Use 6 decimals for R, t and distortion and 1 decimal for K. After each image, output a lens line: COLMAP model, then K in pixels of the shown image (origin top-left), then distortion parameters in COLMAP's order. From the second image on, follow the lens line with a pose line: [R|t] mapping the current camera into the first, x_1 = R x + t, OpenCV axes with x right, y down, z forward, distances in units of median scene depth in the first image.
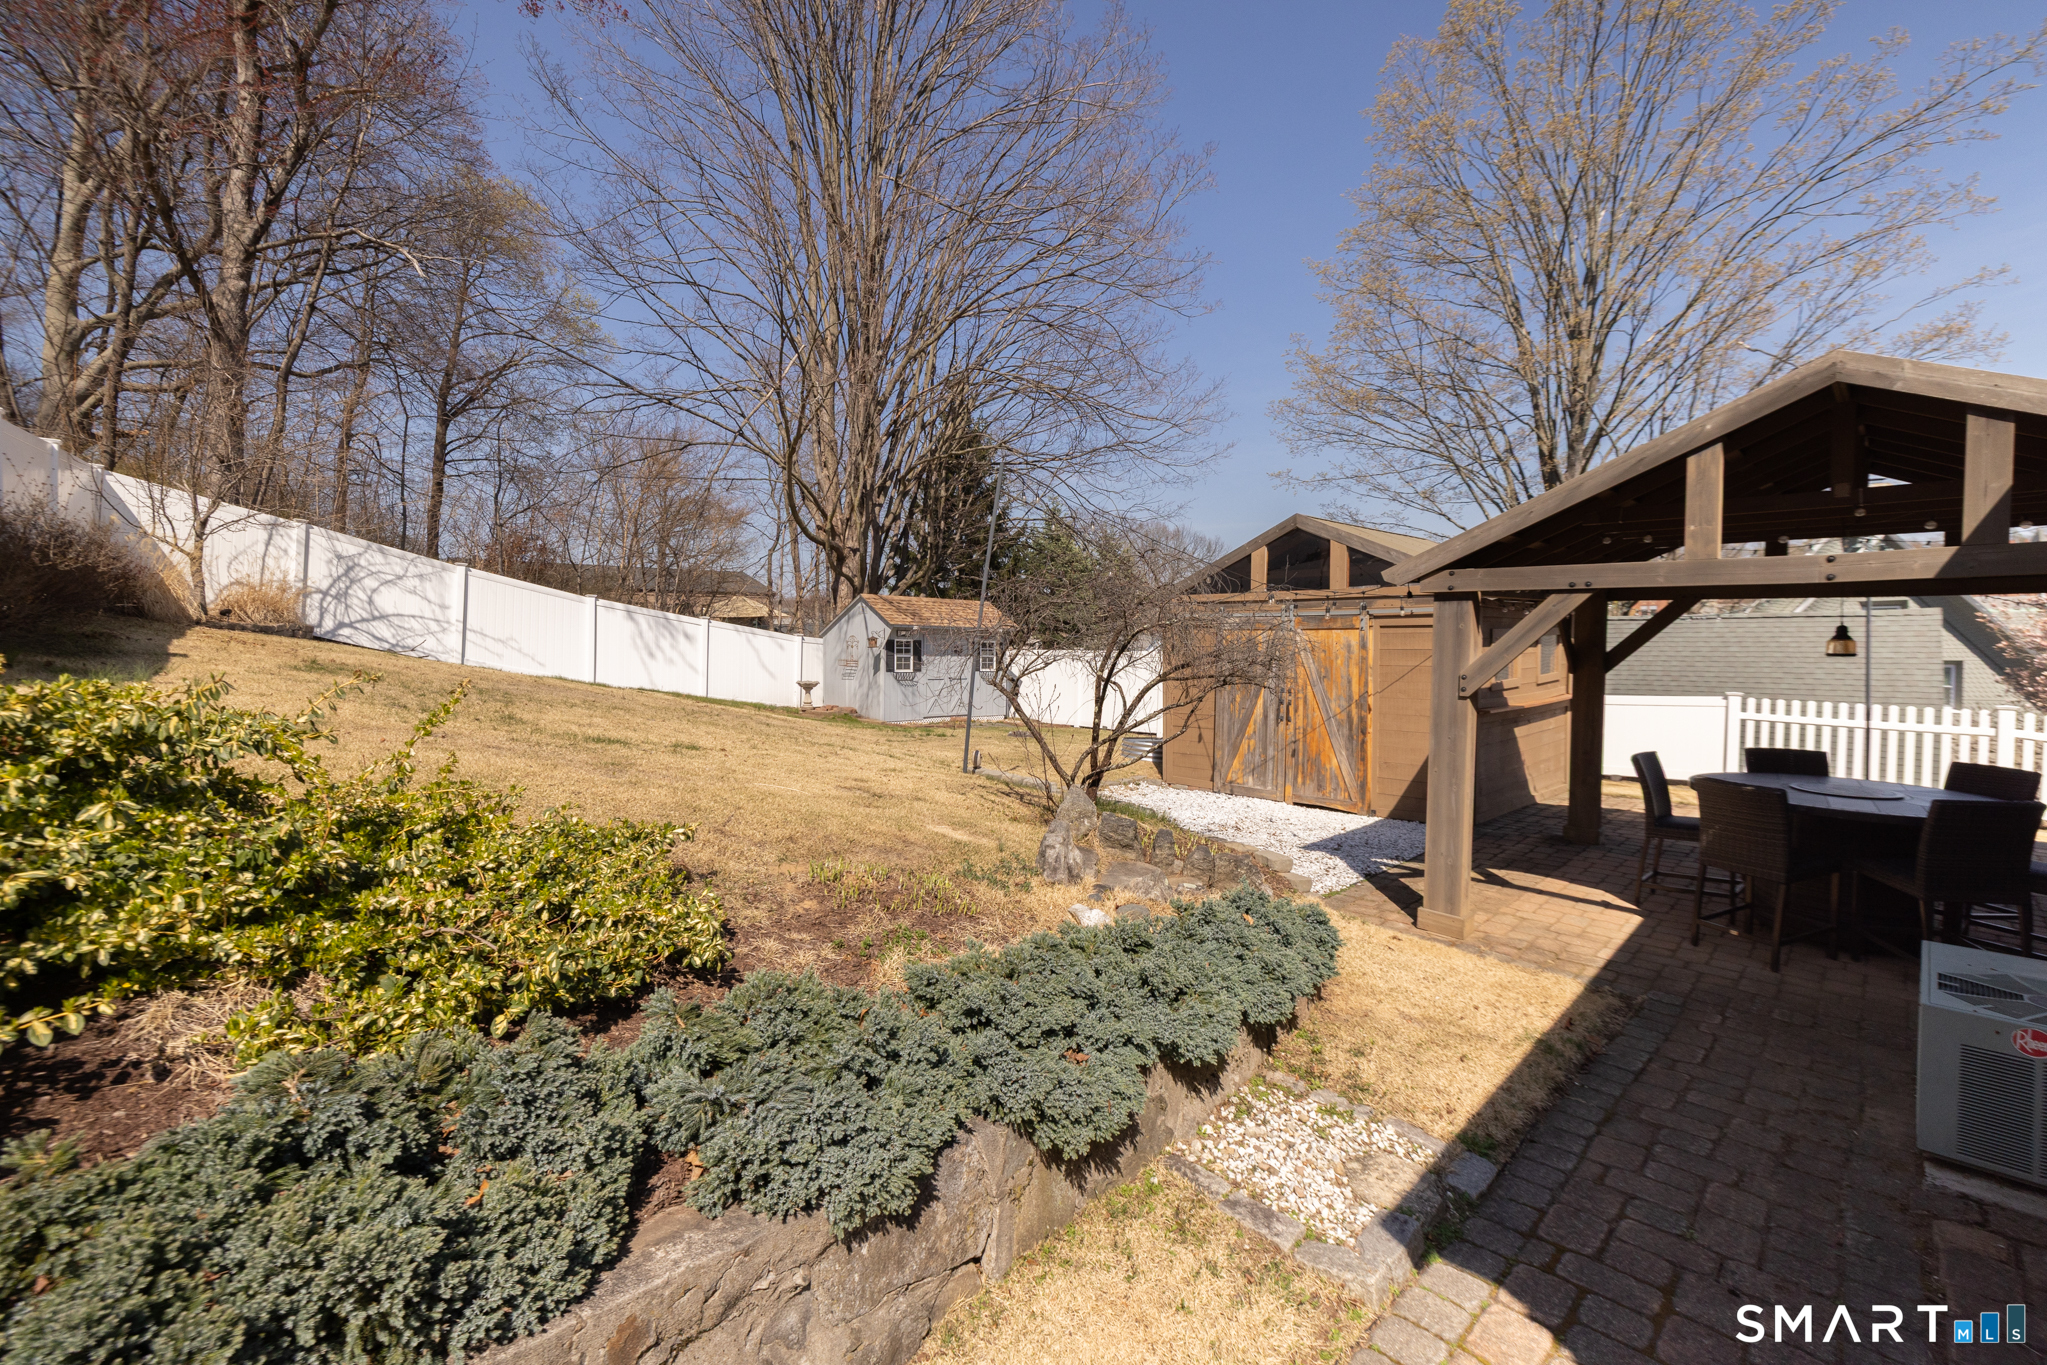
lens RADIAL K [[857.2, 0, 1019.9], [0, 857.2, 674.0], [0, 0, 1]] dist [0.004725, 0.000552]
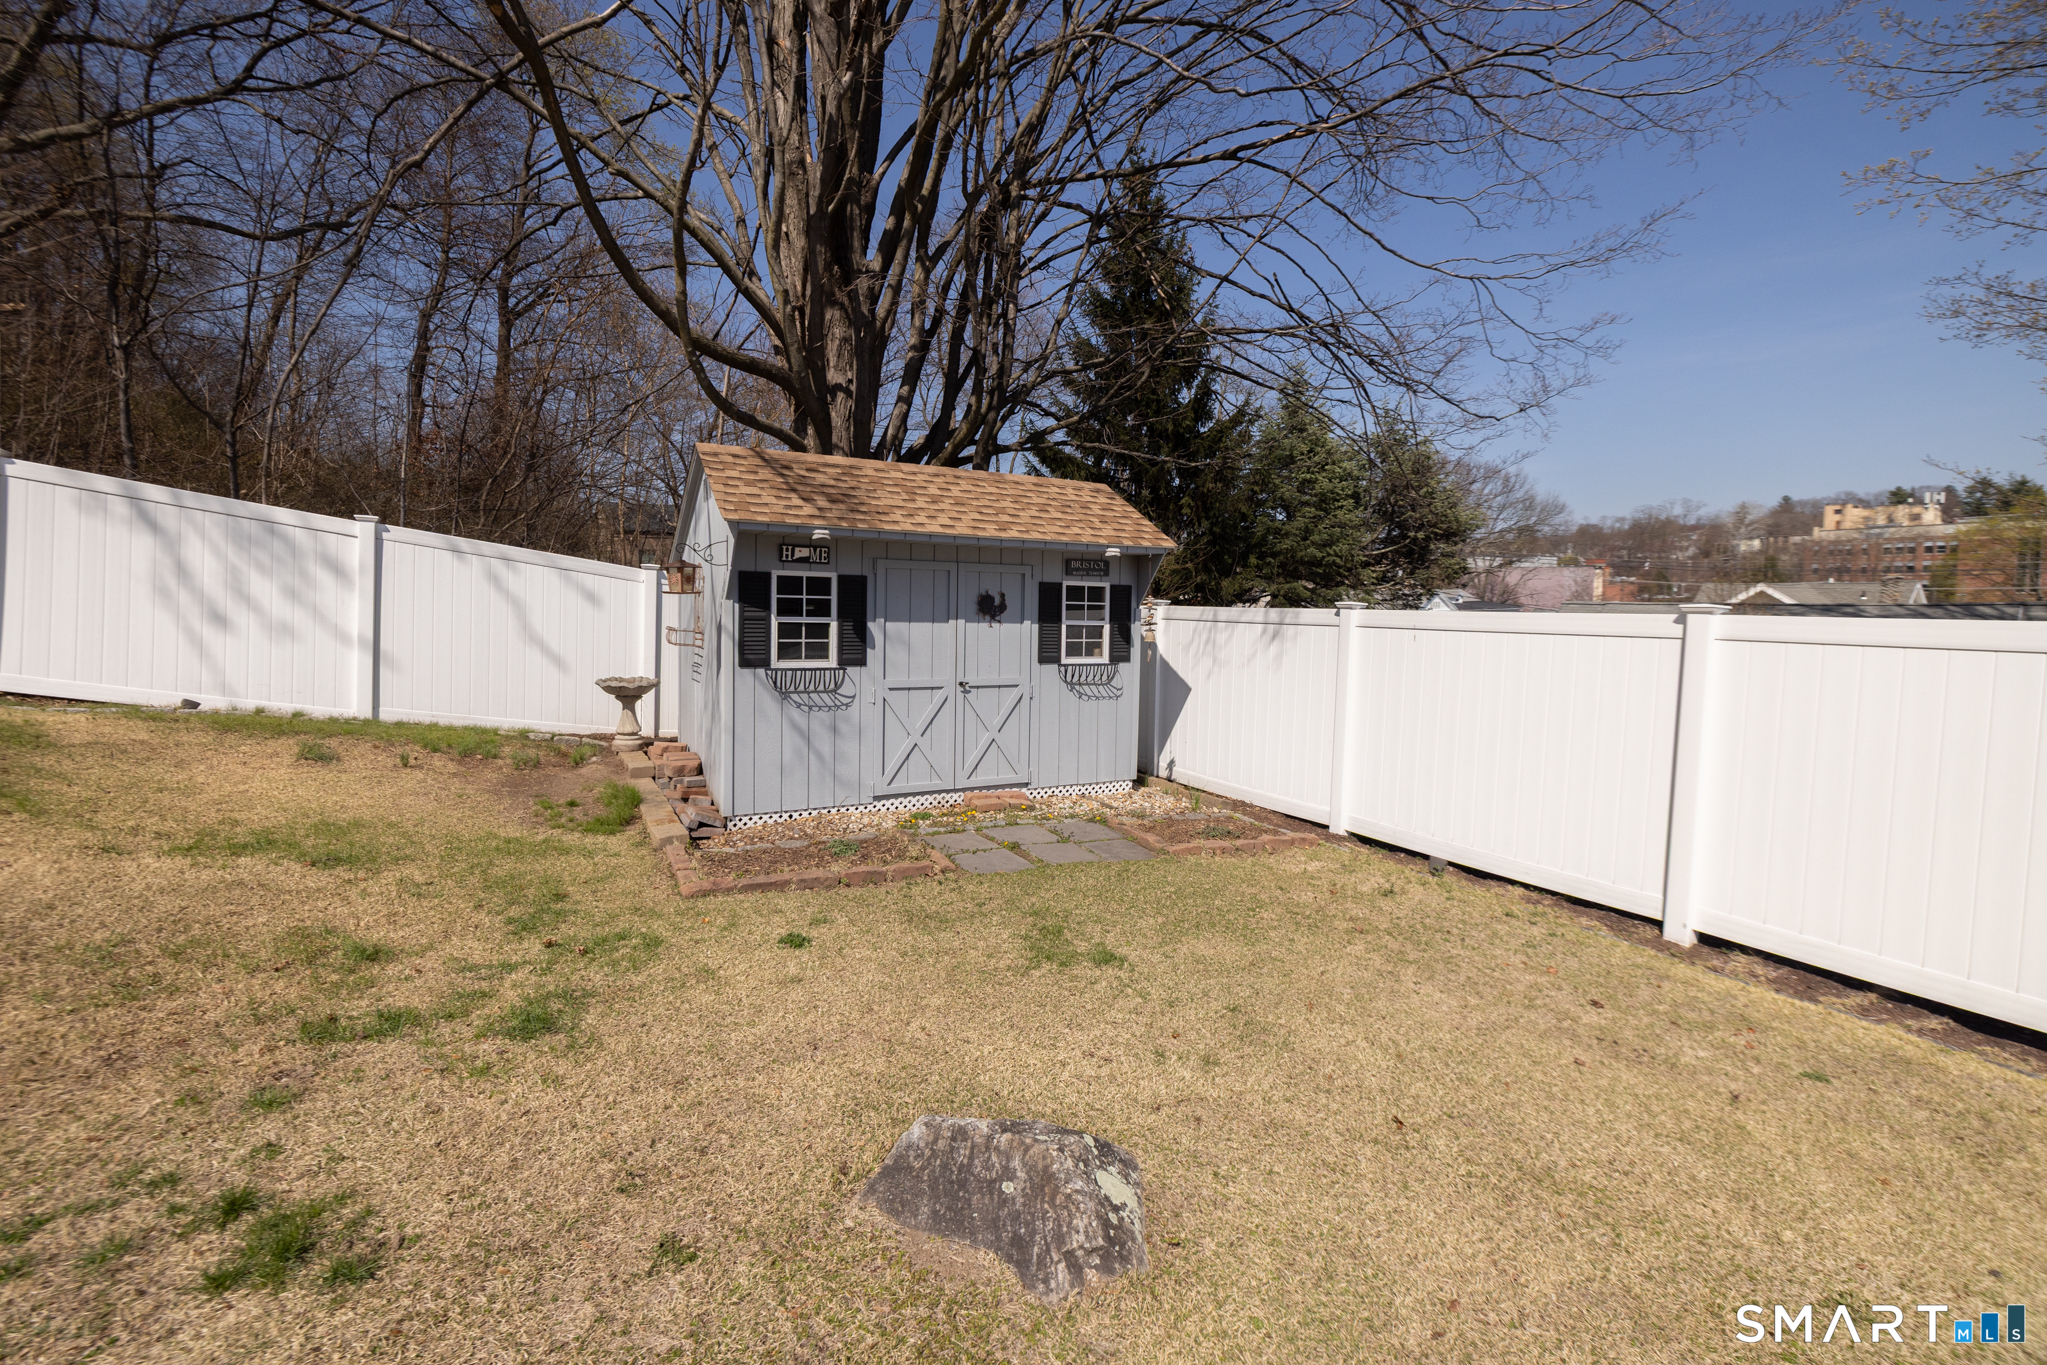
lens RADIAL K [[857.2, 0, 988.7], [0, 857.2, 677.1], [0, 0, 1]] dist [0.004725, 0.000552]
pose [[0.953713, 0.033885, -0.298804, 0.050901], [-0.019103, 0.998451, 0.052256, -0.023628], [0.300112, -0.044129, 0.952883, 0.925096]]
